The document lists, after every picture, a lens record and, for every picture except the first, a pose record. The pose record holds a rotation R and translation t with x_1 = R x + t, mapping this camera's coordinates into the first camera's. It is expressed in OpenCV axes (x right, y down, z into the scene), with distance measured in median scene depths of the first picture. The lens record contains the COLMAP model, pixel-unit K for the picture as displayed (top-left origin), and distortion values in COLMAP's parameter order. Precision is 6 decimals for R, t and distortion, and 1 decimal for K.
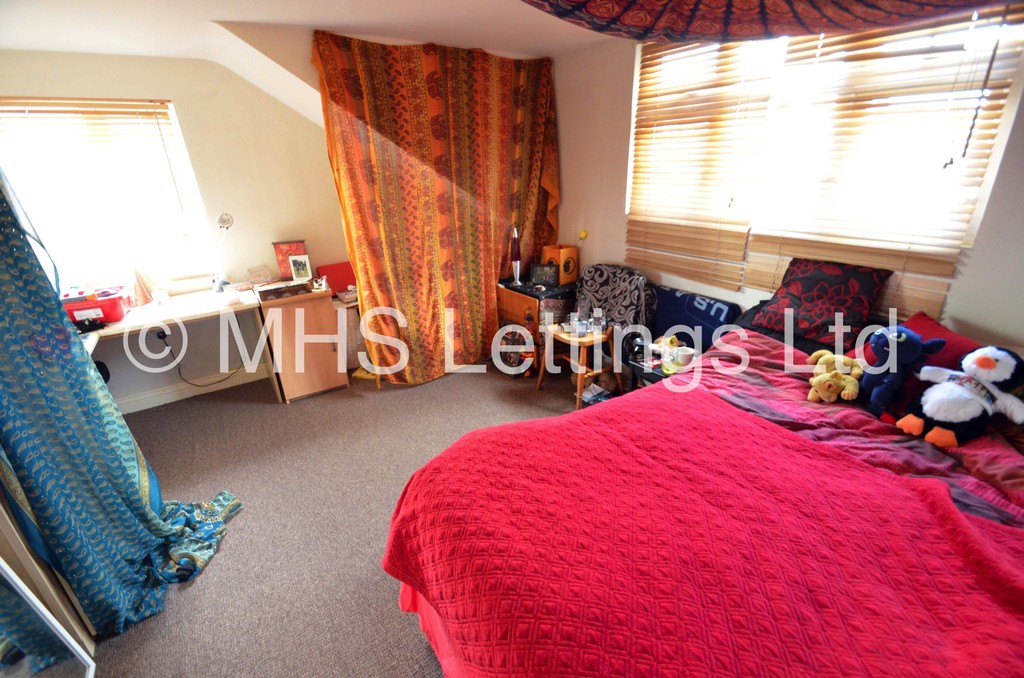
lens RADIAL K [[449.8, 0, 517.9], [0, 449.8, 341.0], [0, 0, 1]] dist [0.023326, -0.021437]
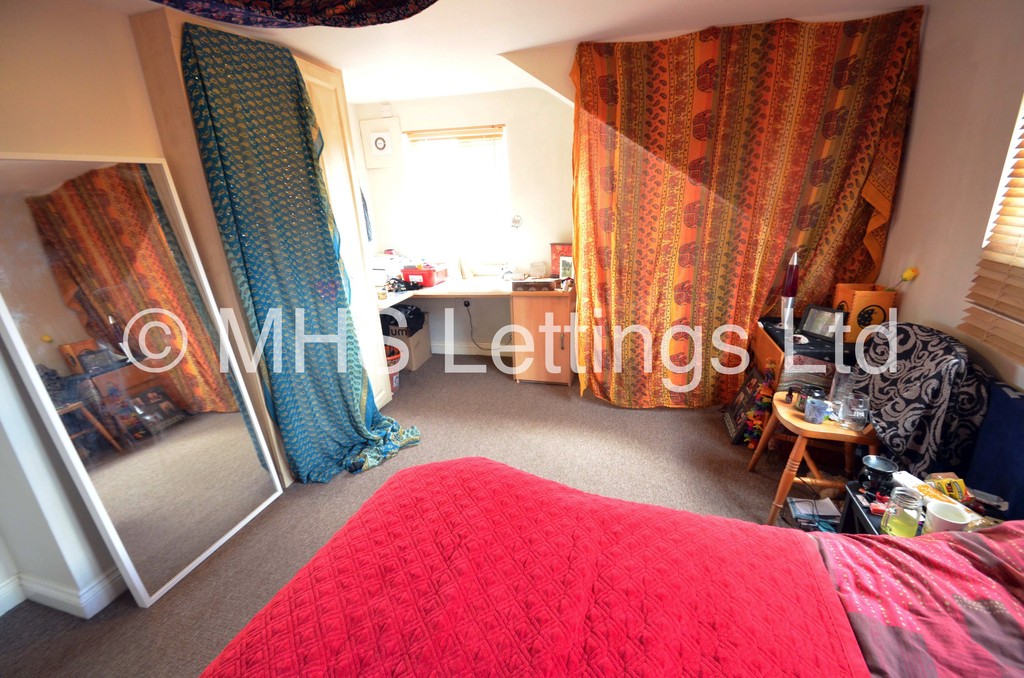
lens RADIAL K [[449.8, 0, 517.9], [0, 449.8, 341.0], [0, 0, 1]] dist [0.023326, -0.021437]
pose [[0.656400, 0.244683, -0.713630, 0.292907], [-0.260502, 0.961271, 0.089982, -0.068664], [0.708009, 0.126838, 0.694719, 0.211101]]
